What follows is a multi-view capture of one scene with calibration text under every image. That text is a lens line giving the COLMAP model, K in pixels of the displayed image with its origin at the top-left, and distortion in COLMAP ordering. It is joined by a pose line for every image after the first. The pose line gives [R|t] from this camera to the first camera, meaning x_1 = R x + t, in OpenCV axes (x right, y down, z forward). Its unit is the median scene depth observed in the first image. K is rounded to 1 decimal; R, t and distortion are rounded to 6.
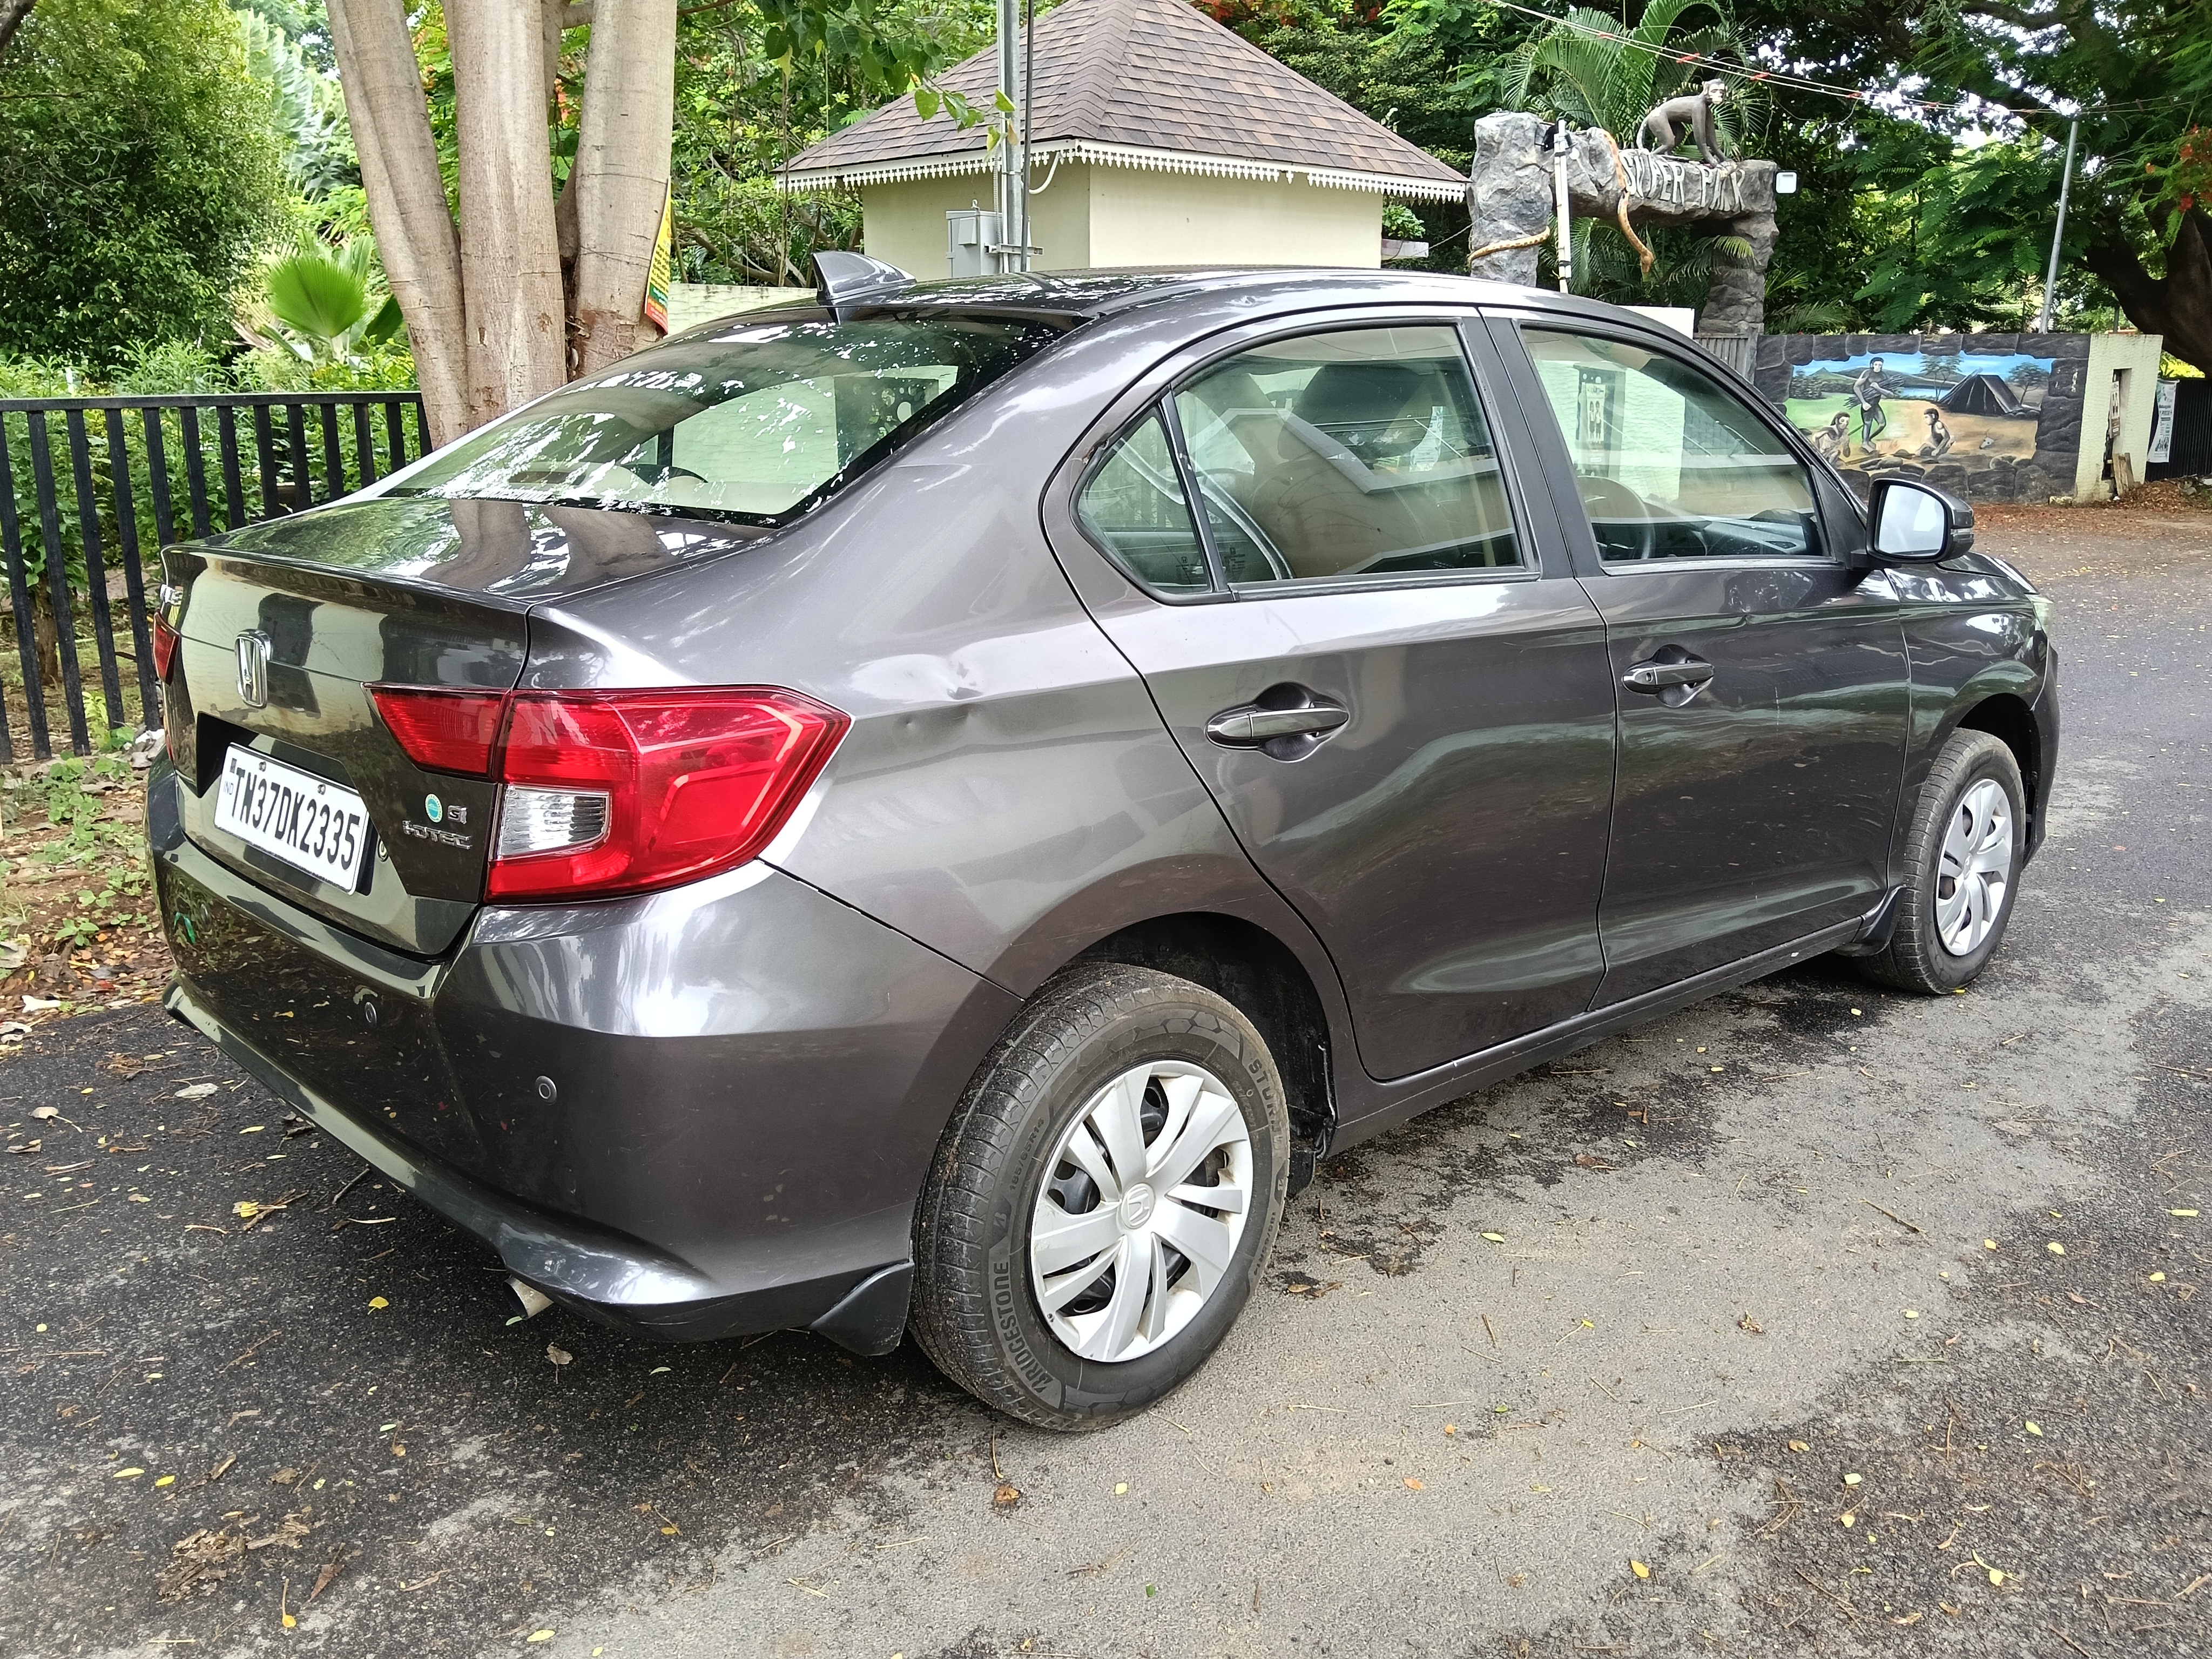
lens RADIAL K [[1816.1, 0, 1121.0], [0, 1816.1, 818.0], [0, 0, 1]] dist [0.033020, -0.085734]
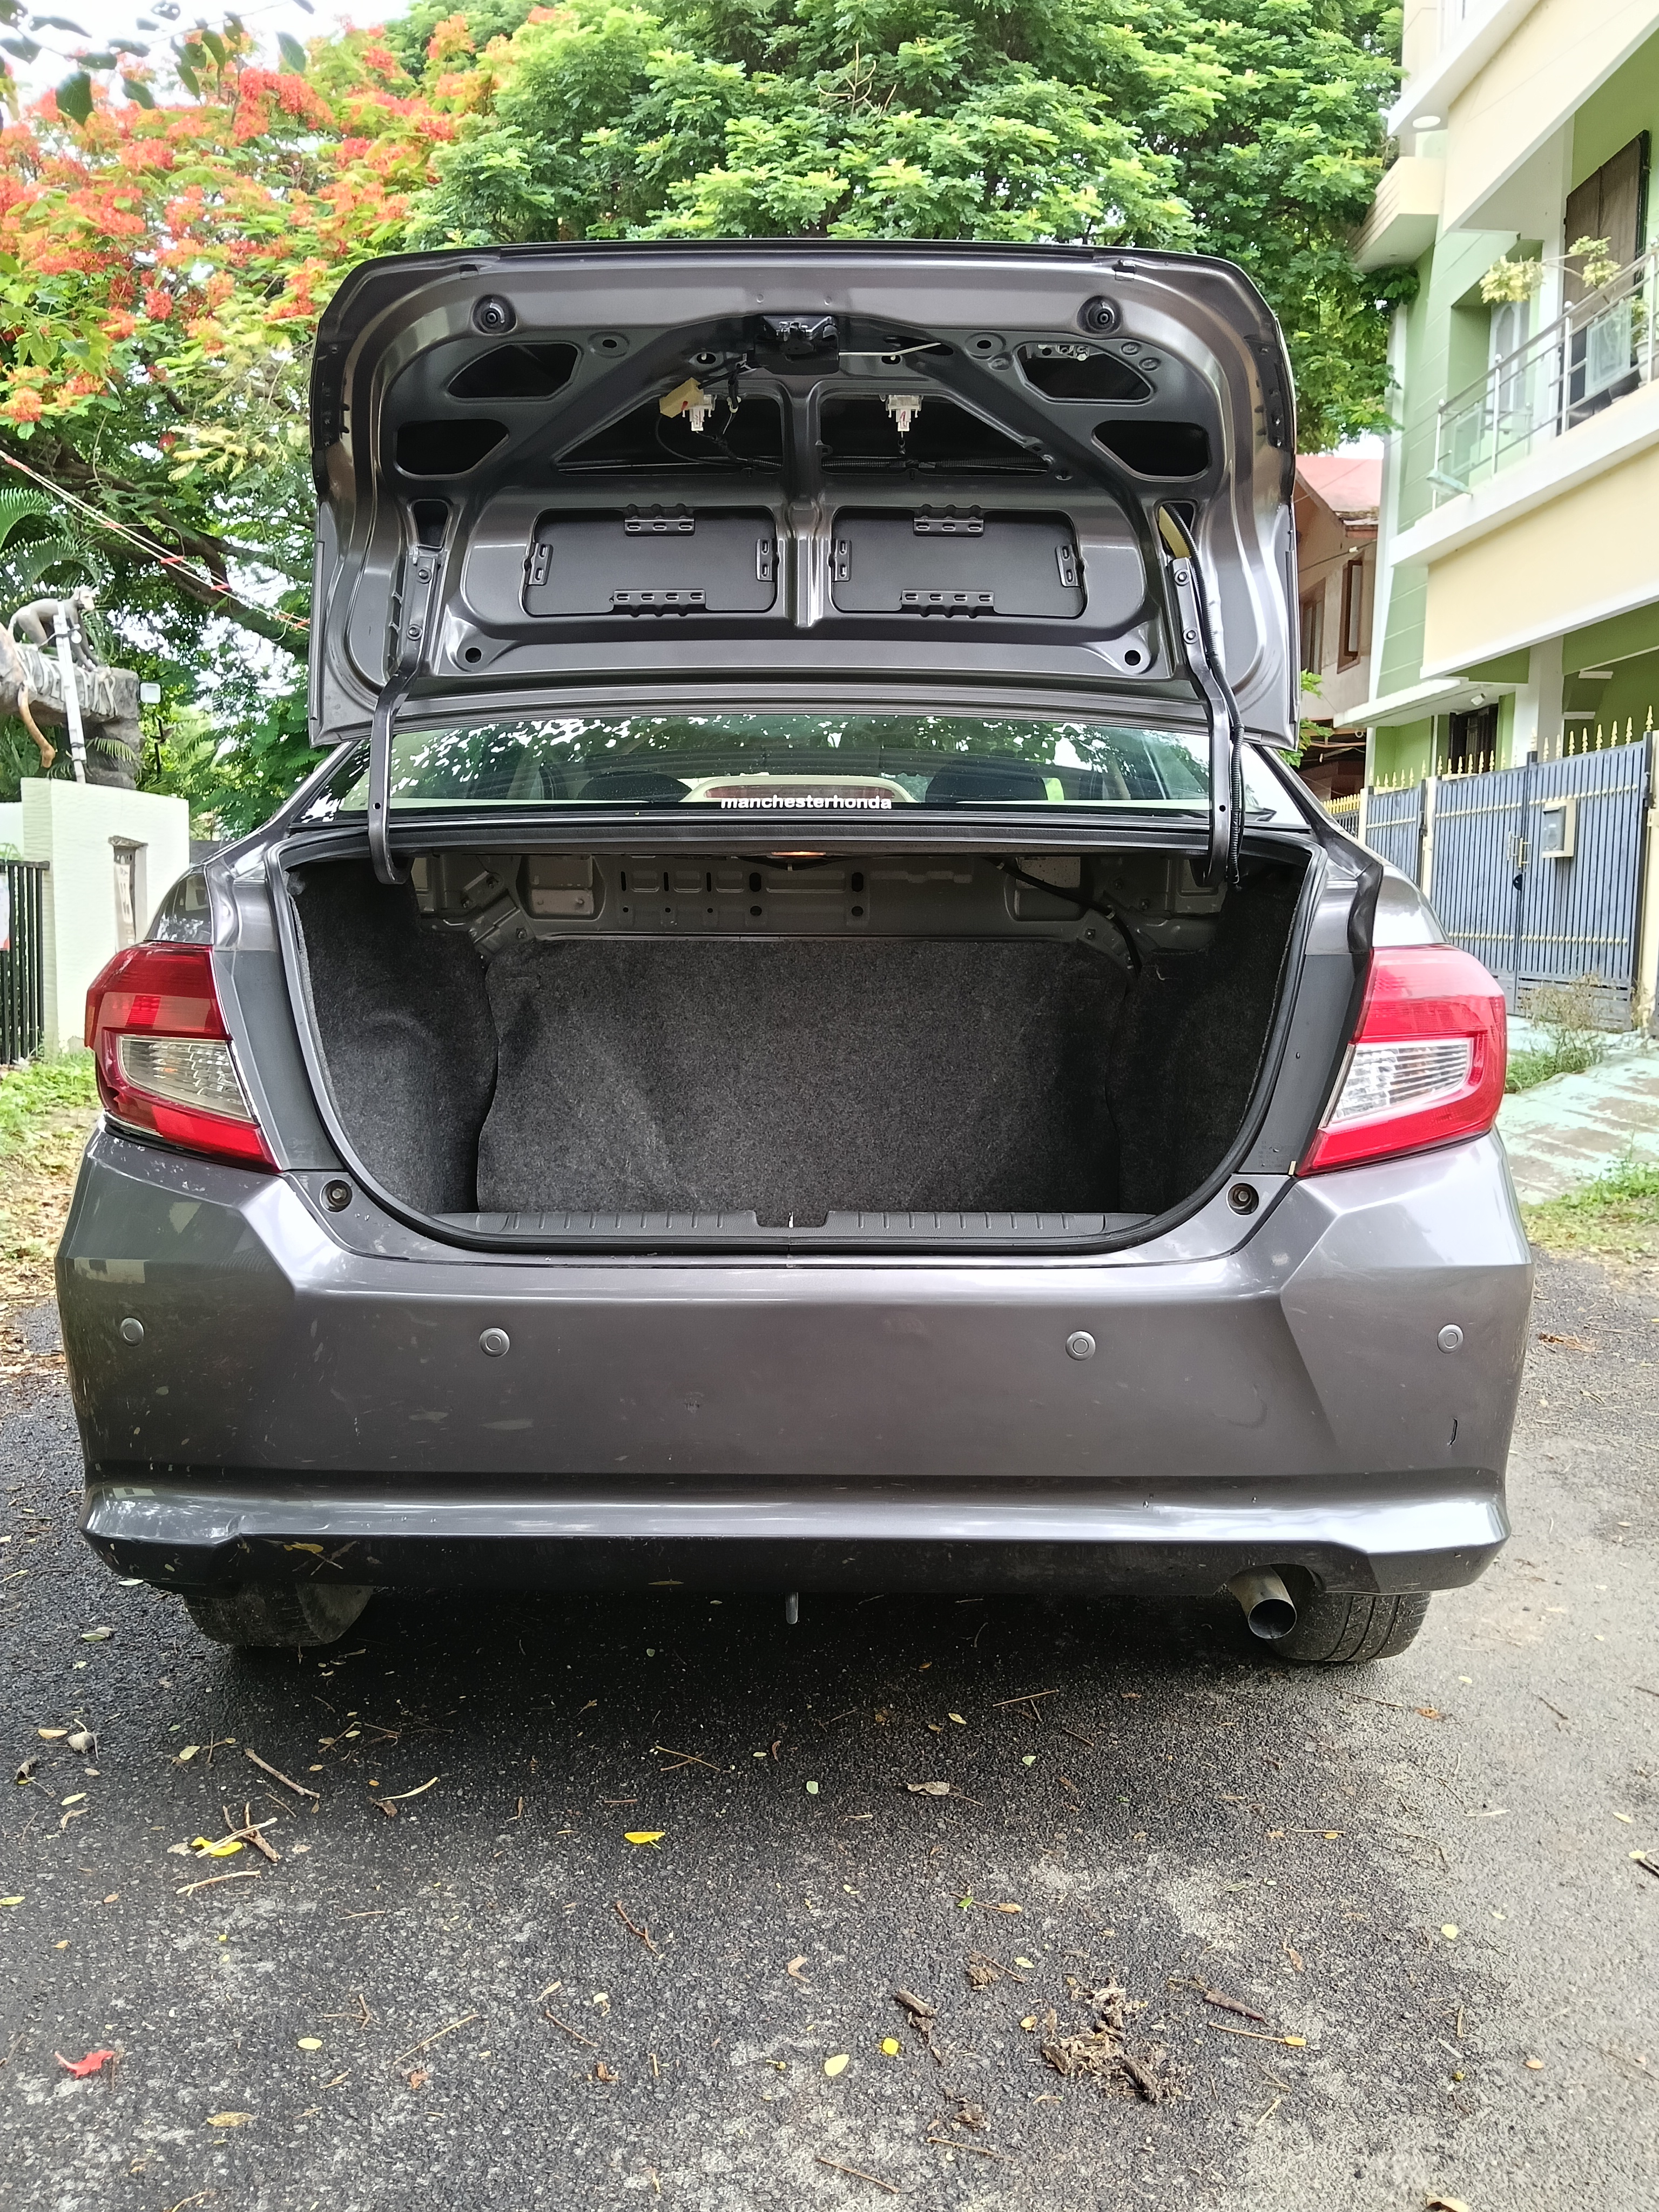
lens RADIAL K [[1816.1, 0, 809.9], [0, 1816.1, 1104.3], [0, 0, 1]] dist [0.033020, -0.085734]
pose [[0.693690, -0.059632, 0.717801, -0.782438], [0.150625, 0.986542, -0.063608, 0.019406], [-0.704348, 0.152243, 0.693337, 0.327641]]
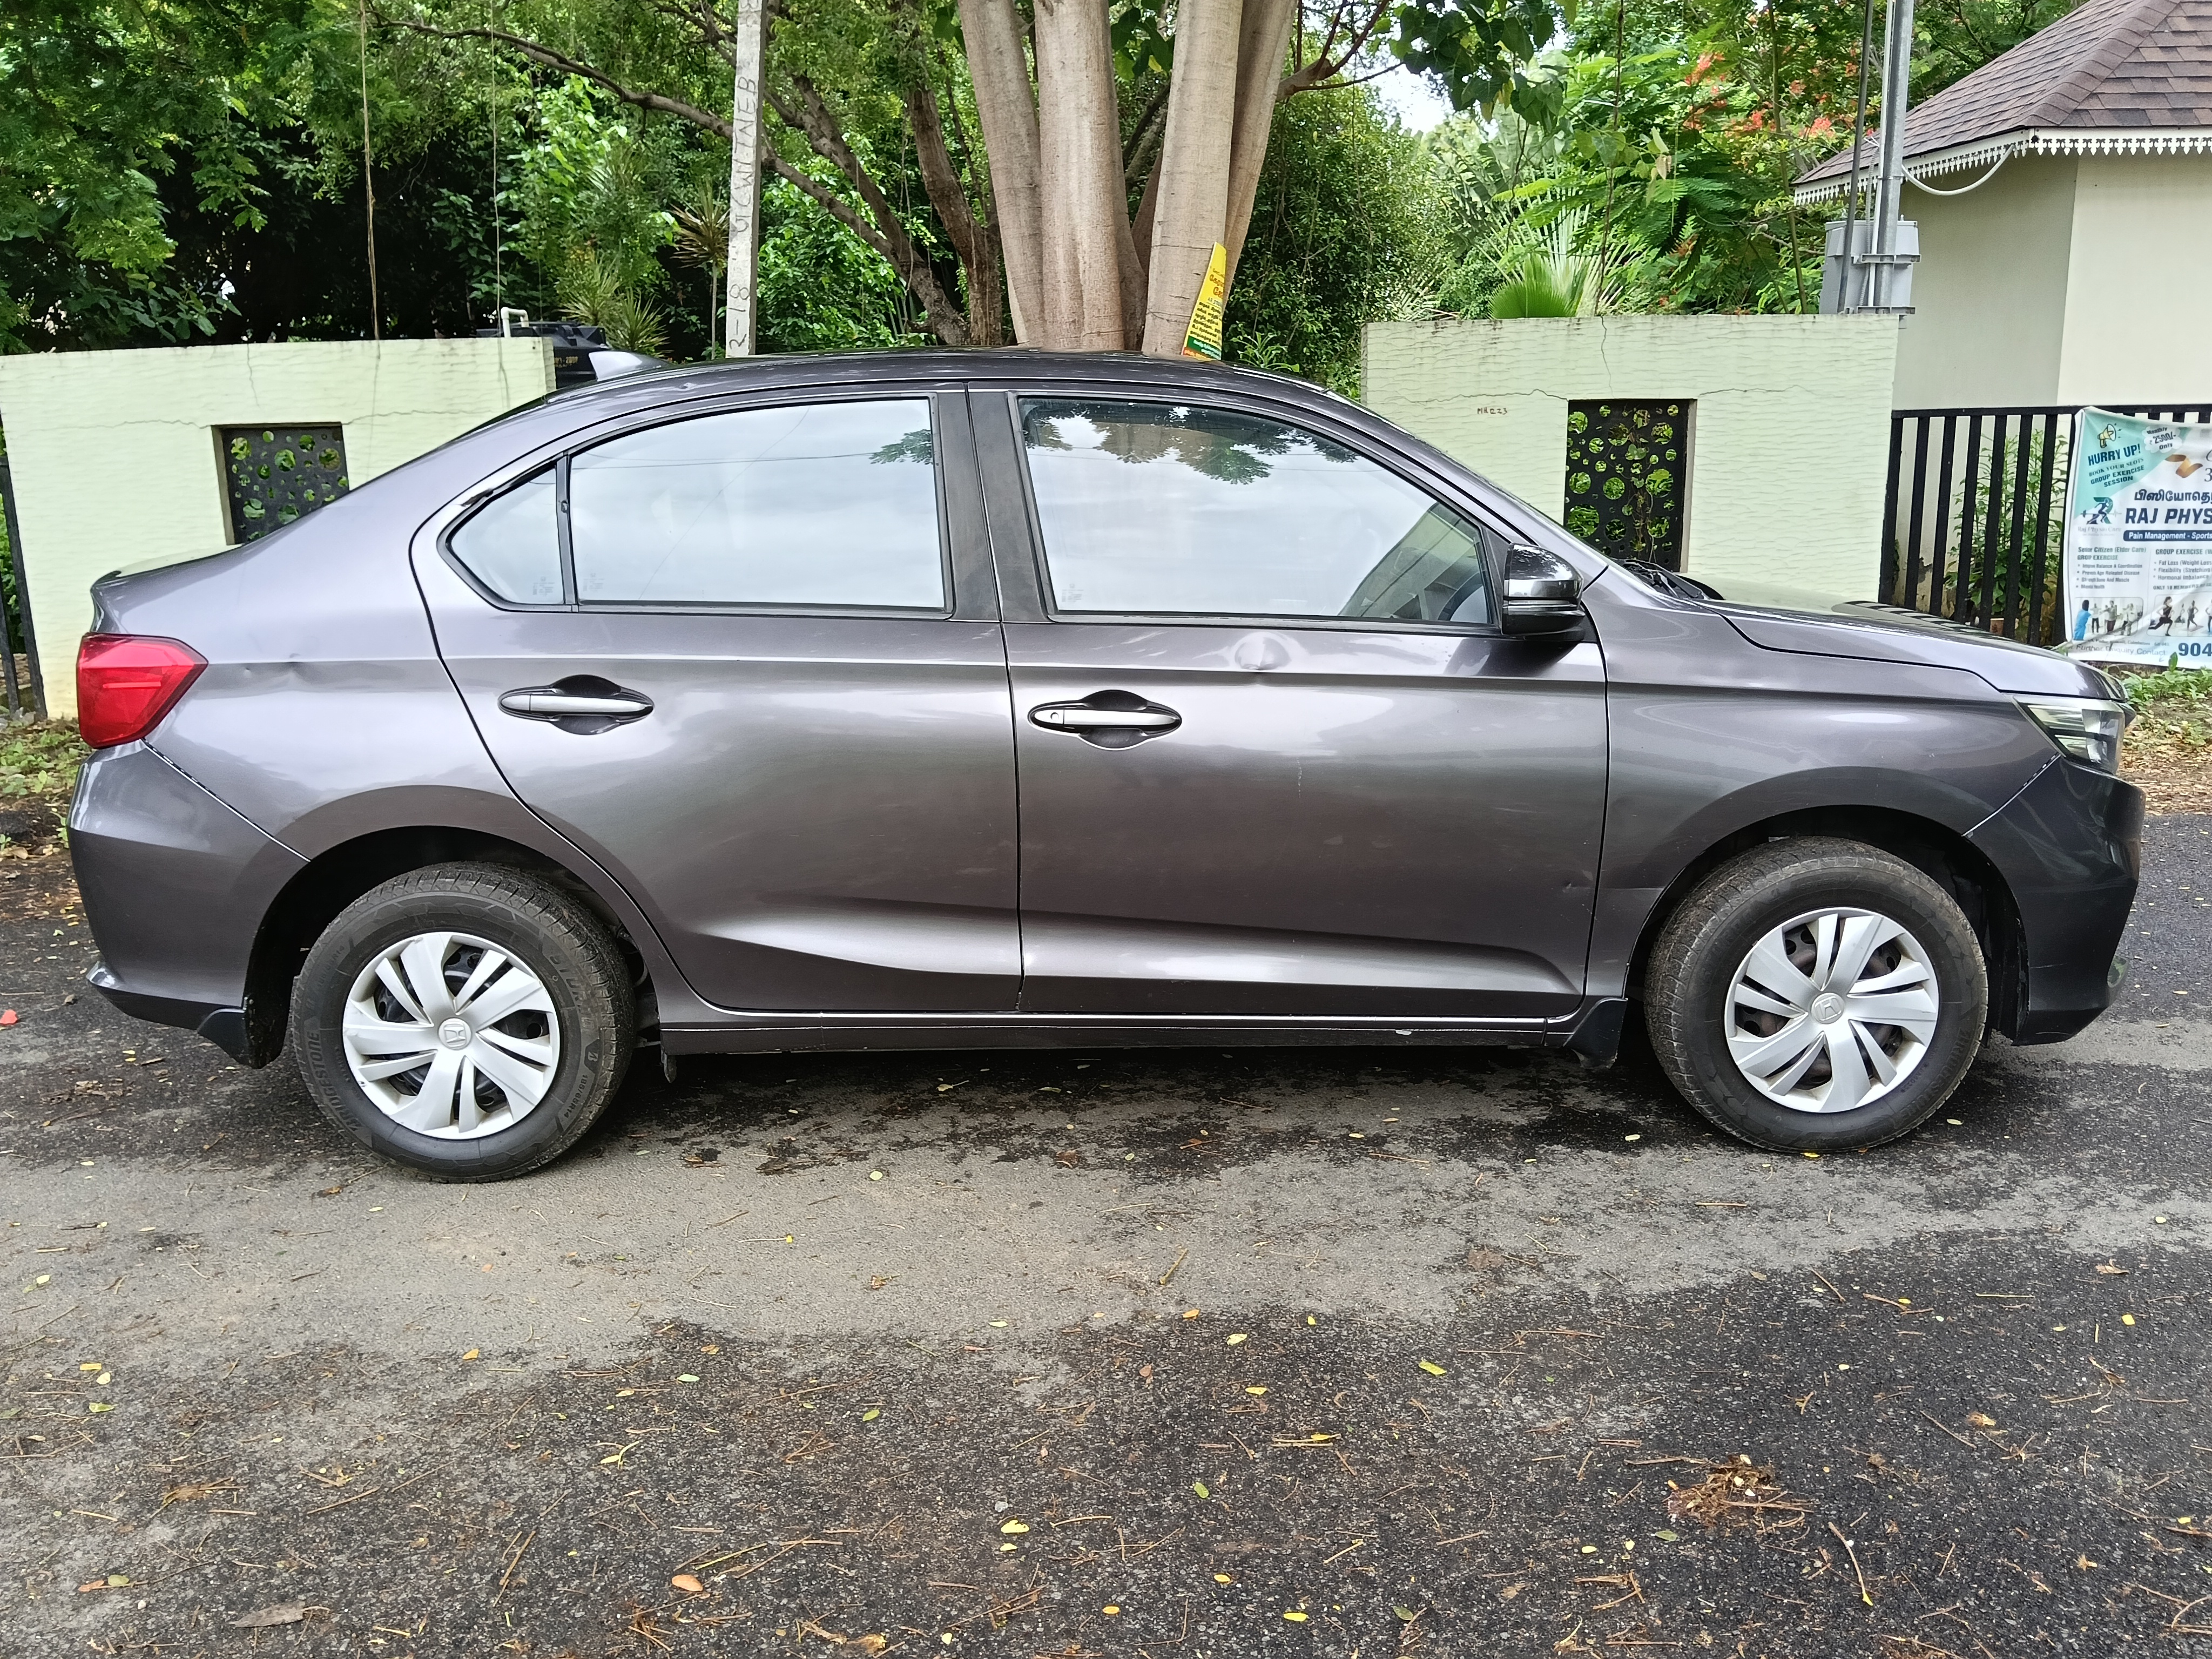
lens RADIAL K [[1816.1, 0, 1122.6], [0, 1816.1, 822.2], [0, 0, 1]] dist [0.033020, -0.085734]
pose [[0.745320, 0.141559, -0.651506, 0.990039], [-0.141704, 0.988507, 0.052674, -0.074039], [0.651474, 0.053061, 0.756813, 0.194027]]
